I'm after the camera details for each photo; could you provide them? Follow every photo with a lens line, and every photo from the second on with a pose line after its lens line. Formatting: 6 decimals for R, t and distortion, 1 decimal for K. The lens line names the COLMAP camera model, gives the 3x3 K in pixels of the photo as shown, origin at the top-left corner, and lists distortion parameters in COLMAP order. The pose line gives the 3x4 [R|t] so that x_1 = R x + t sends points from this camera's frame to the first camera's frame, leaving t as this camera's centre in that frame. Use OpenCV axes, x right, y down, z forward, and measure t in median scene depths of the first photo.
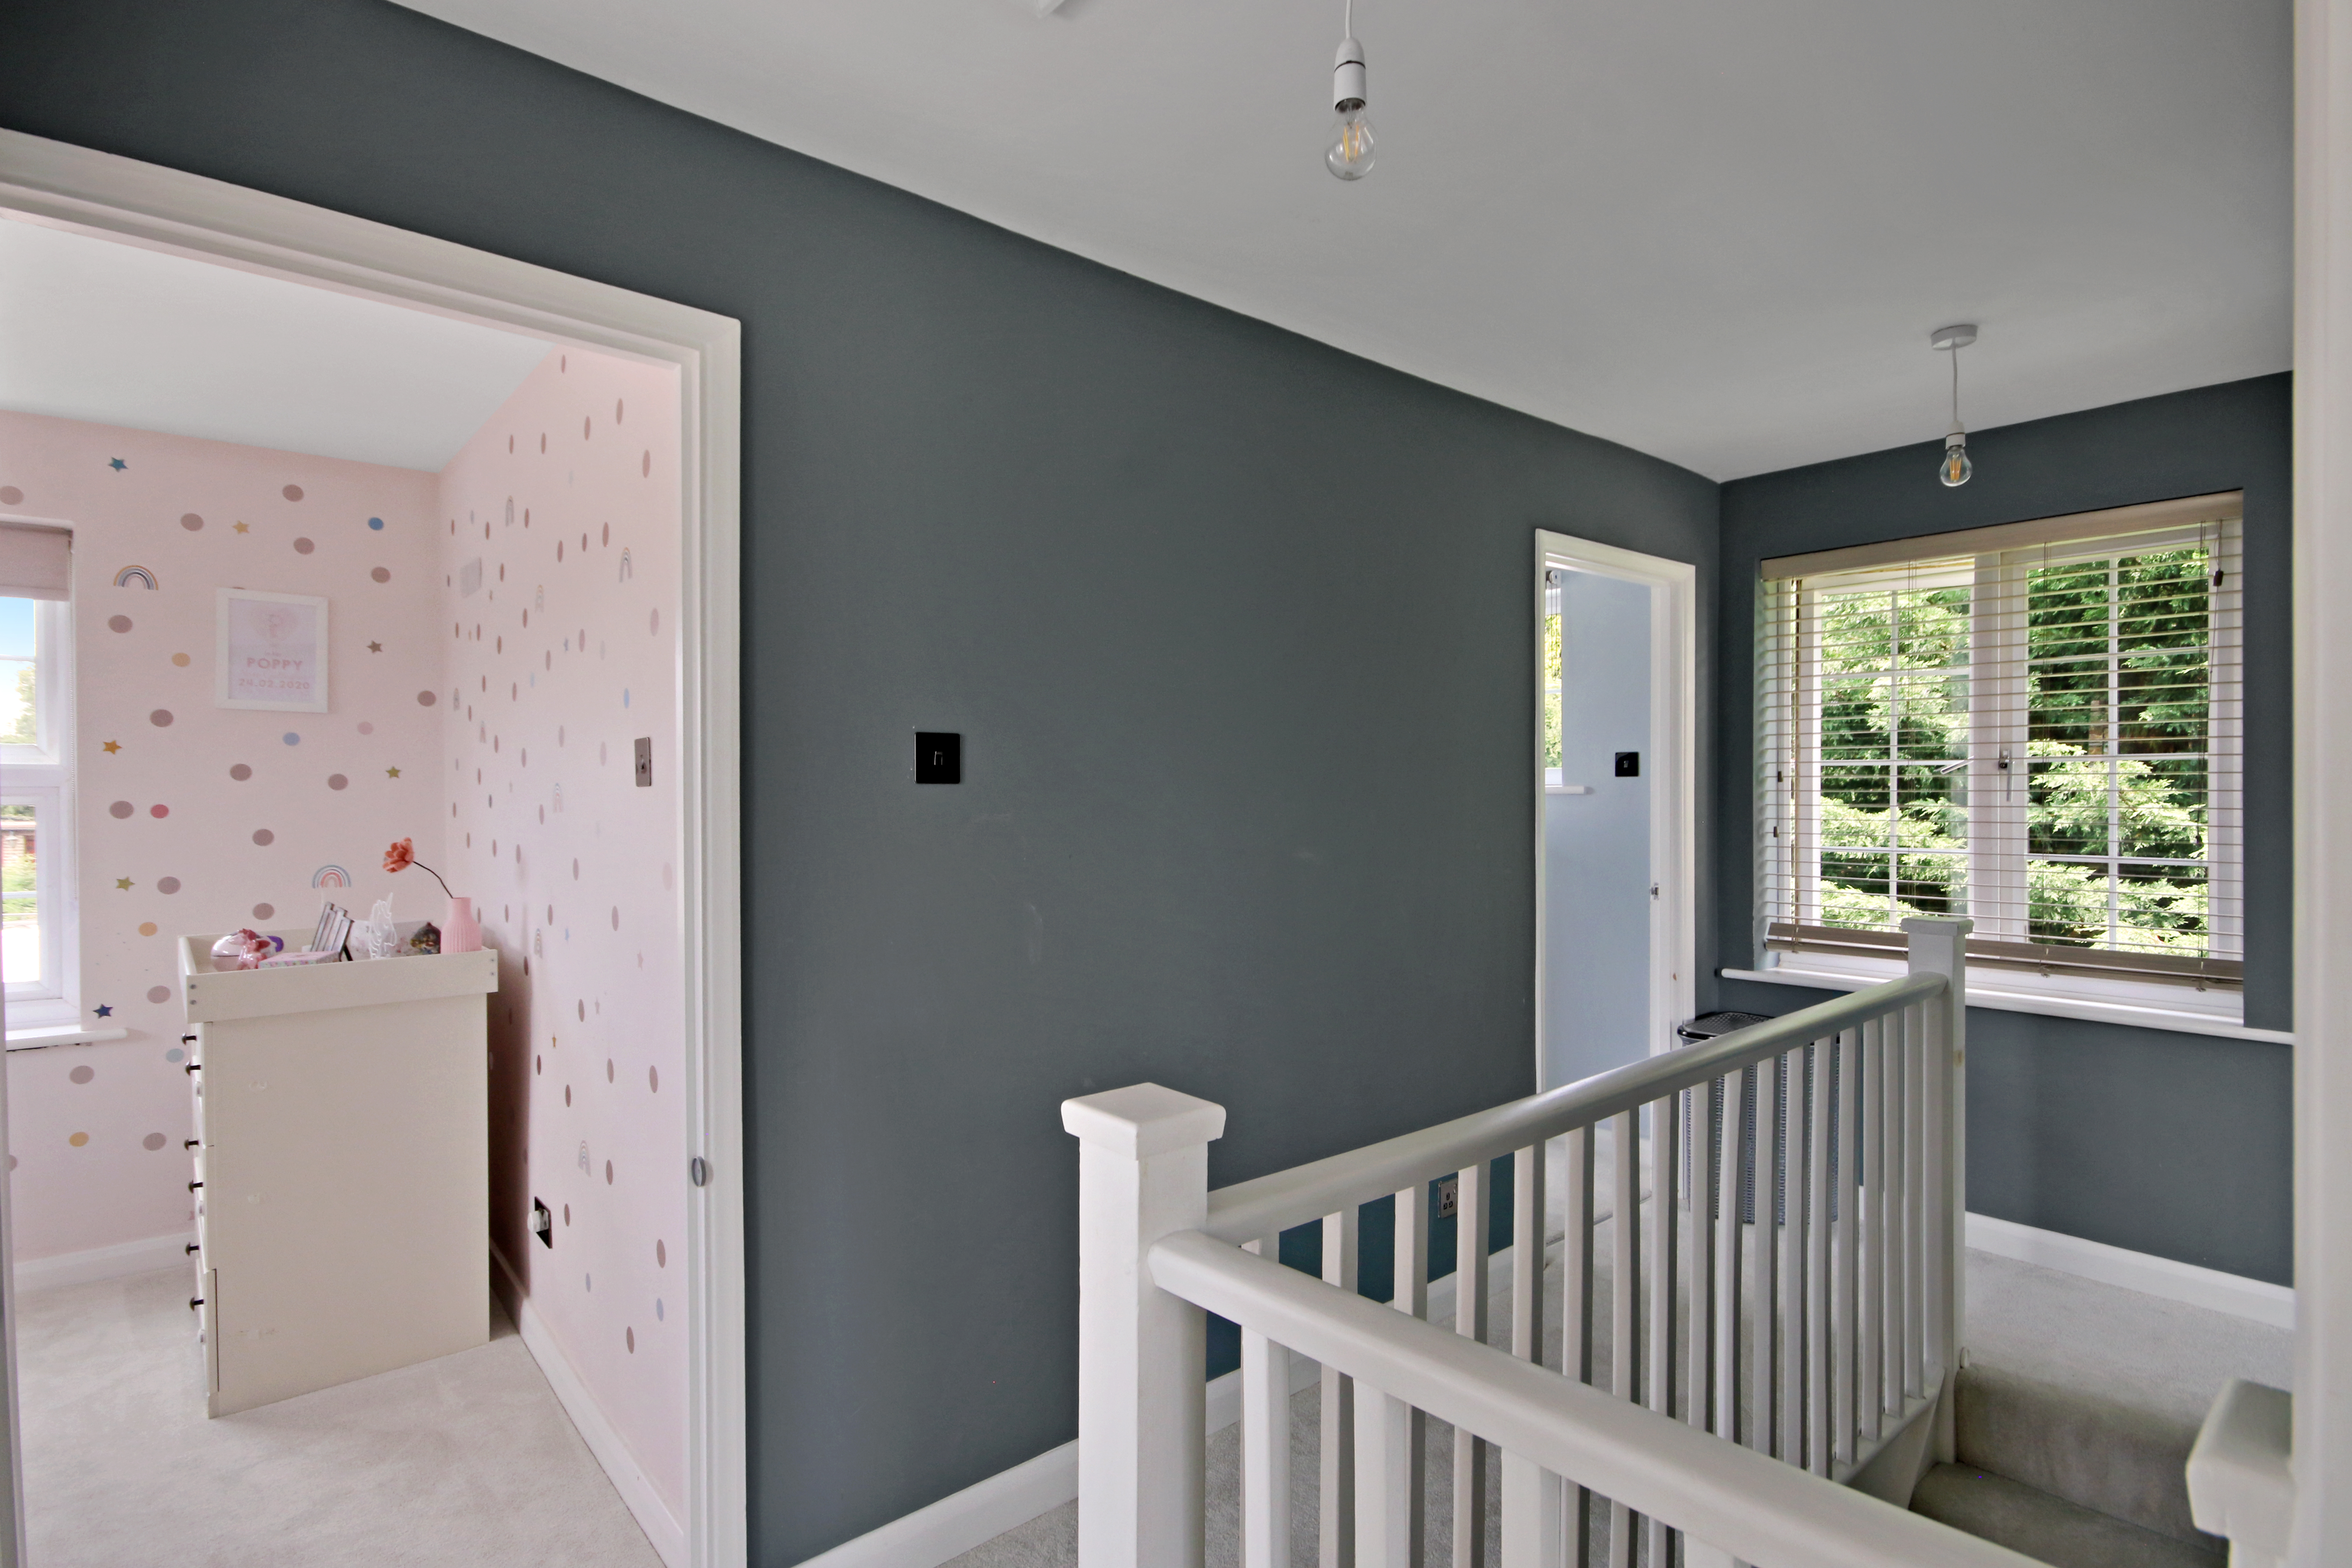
lens RADIAL K [[1102.5, 0, 1172.2], [0, 1102.5, 801.5], [0, 0, 1]] dist [0.012237, -0.007023]
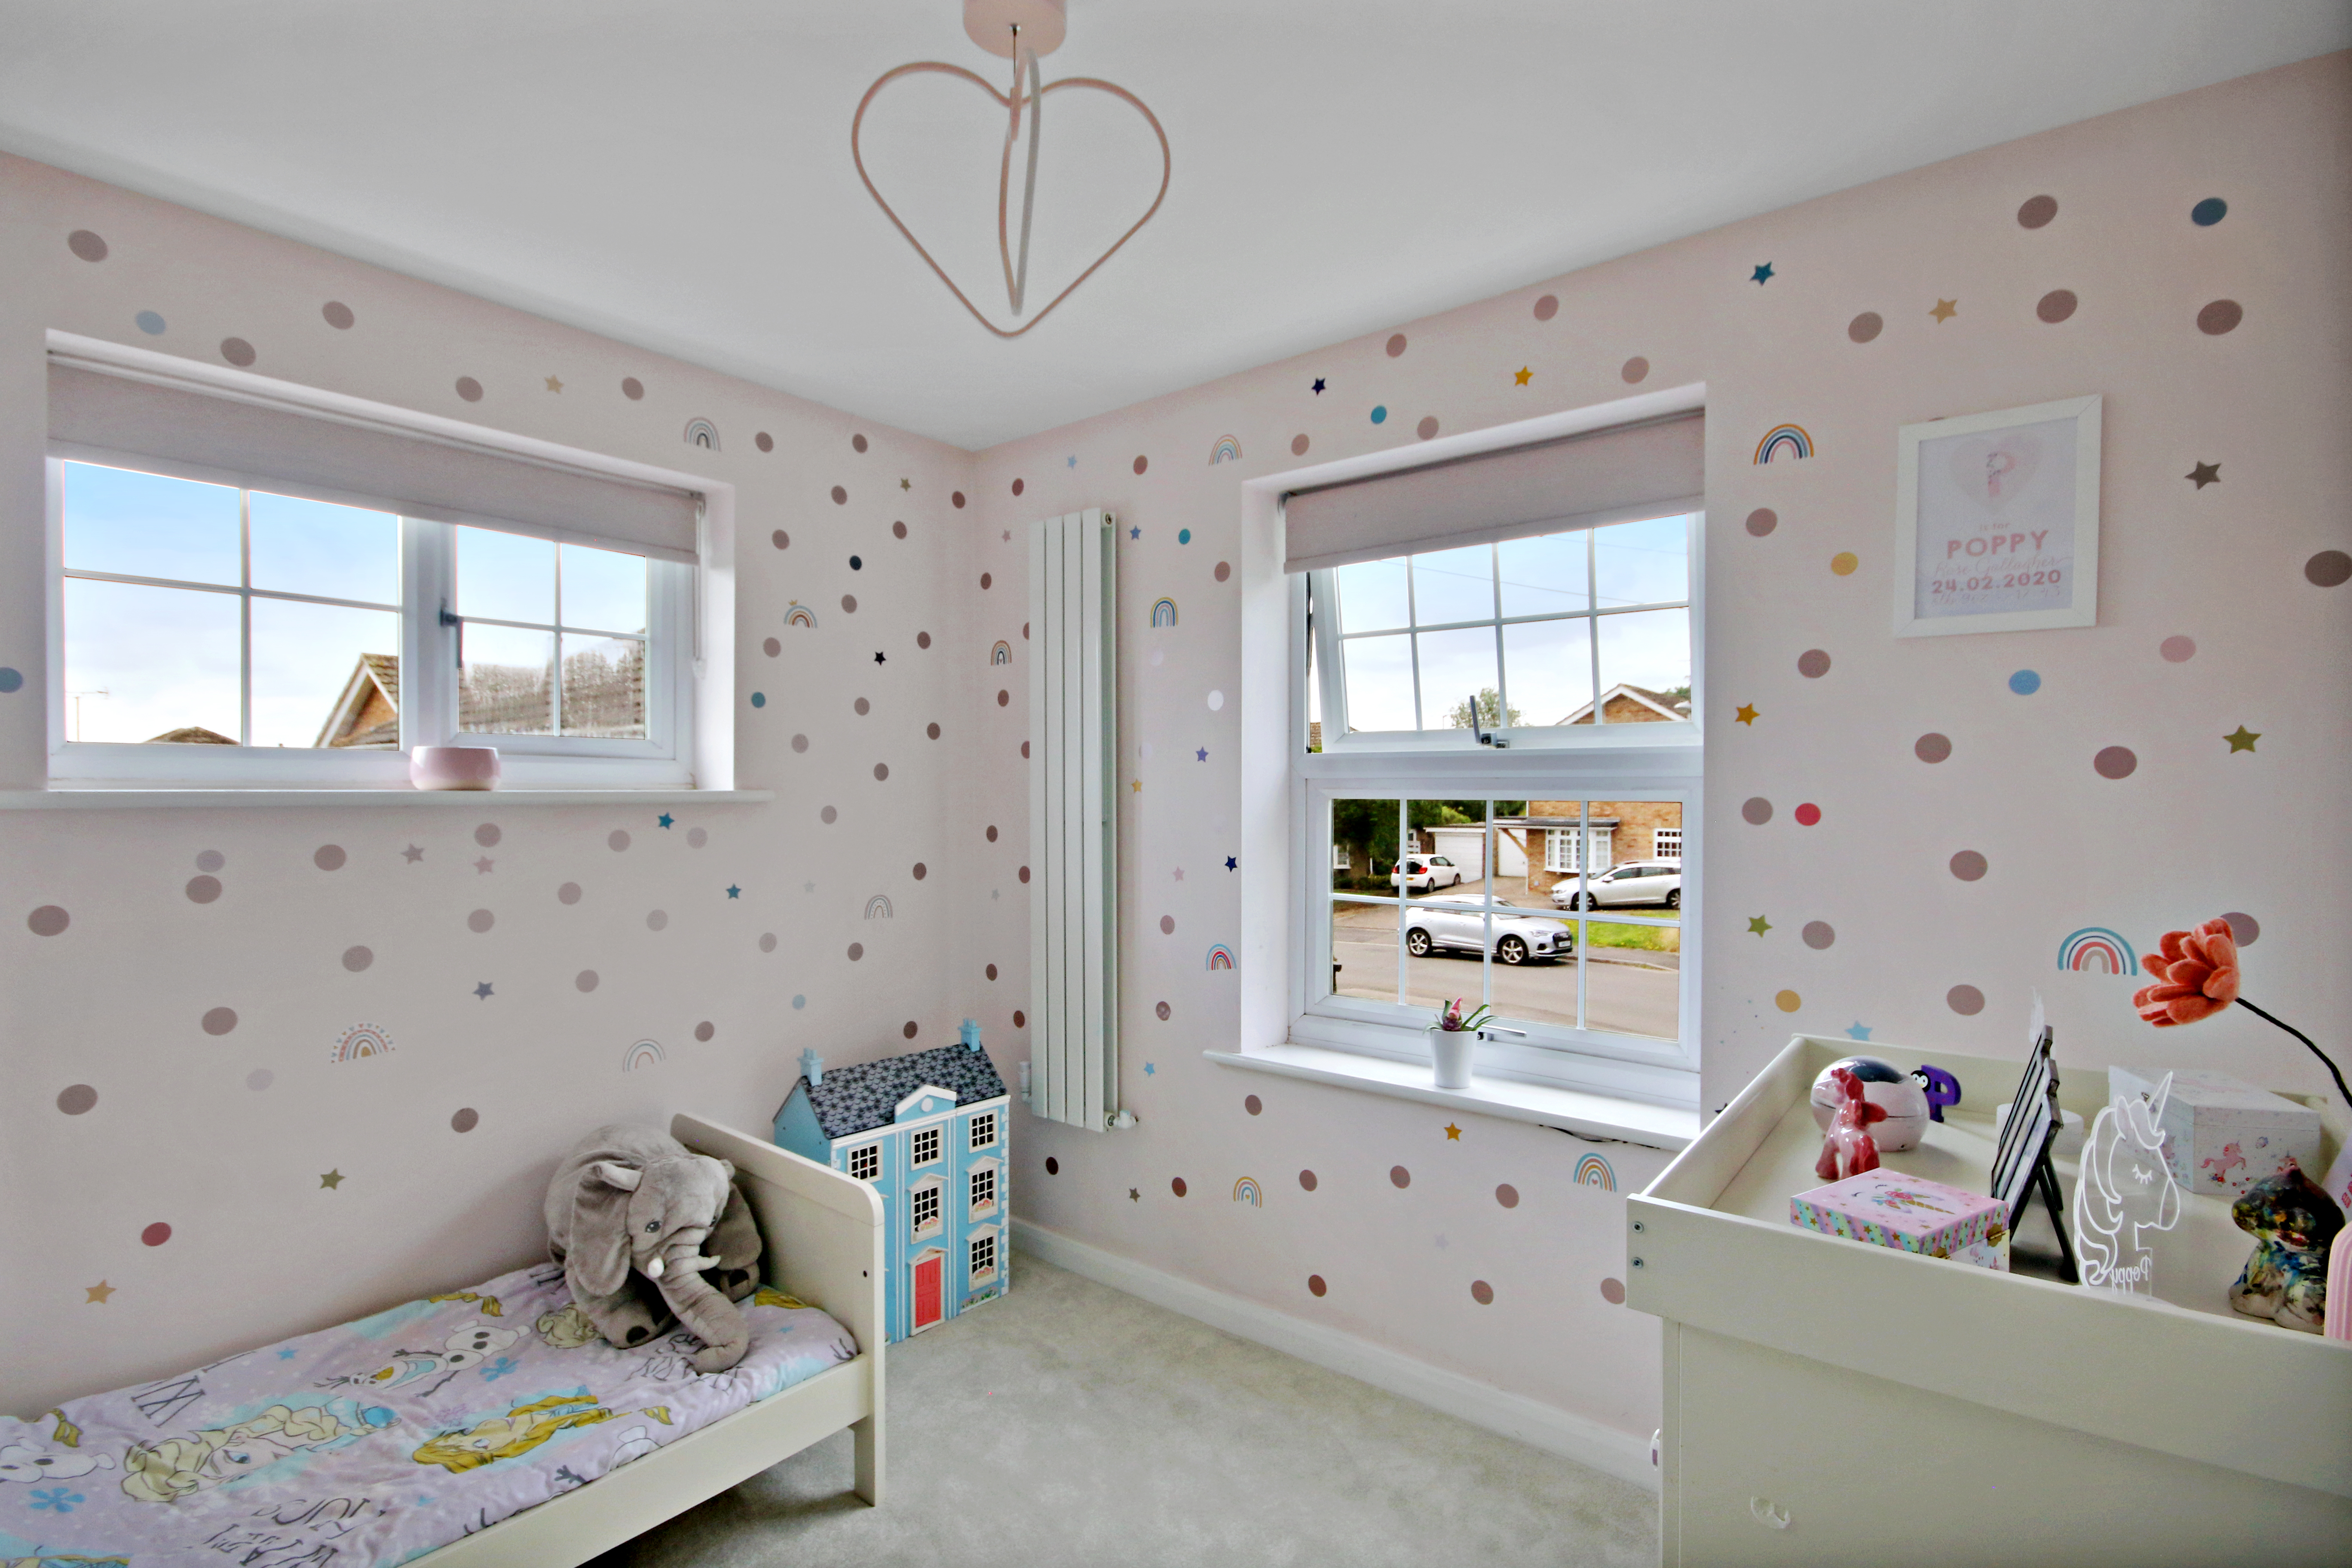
lens RADIAL K [[1102.5, 0, 1161.6], [0, 1102.5, 808.0], [0, 0, 1]] dist [0.012237, -0.007023]
pose [[0.151067, 0.017633, -0.988366, -0.351458], [-0.009983, 0.999817, 0.016311, -0.001178], [0.988473, 0.007403, 0.151216, 0.541315]]
